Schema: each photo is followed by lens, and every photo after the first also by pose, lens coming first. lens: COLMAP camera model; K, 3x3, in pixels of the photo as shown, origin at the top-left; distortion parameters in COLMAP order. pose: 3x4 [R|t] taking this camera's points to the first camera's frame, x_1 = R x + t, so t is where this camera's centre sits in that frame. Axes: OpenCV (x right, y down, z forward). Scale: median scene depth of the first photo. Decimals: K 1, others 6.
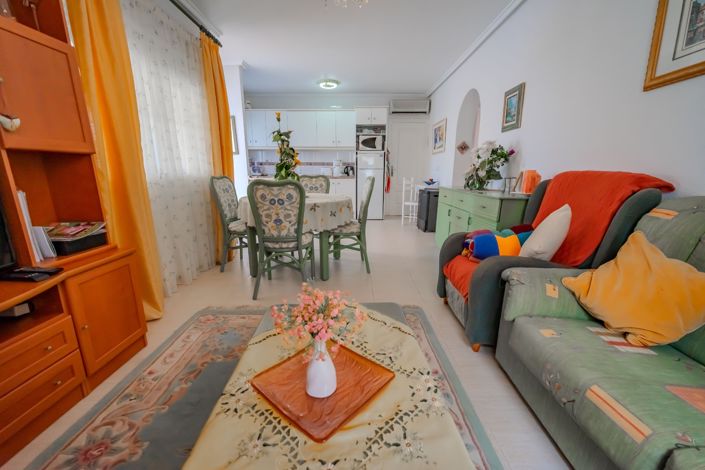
lens RADIAL K [[288.7, 0, 352.5], [0, 288.7, 235.0], [0, 0, 1]] dist [-0.000945, -0.000076]
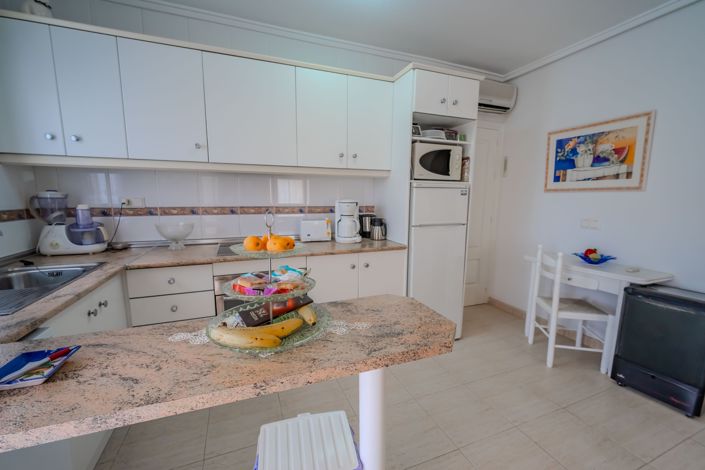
lens RADIAL K [[288.7, 0, 352.5], [0, 288.7, 235.0], [0, 0, 1]] dist [-0.000945, -0.000076]
pose [[0.924608, -0.045785, 0.378159, -0.182105], [0.080959, 0.993689, -0.077637, -0.171557], [-0.372217, 0.102399, 0.922480, 0.596780]]
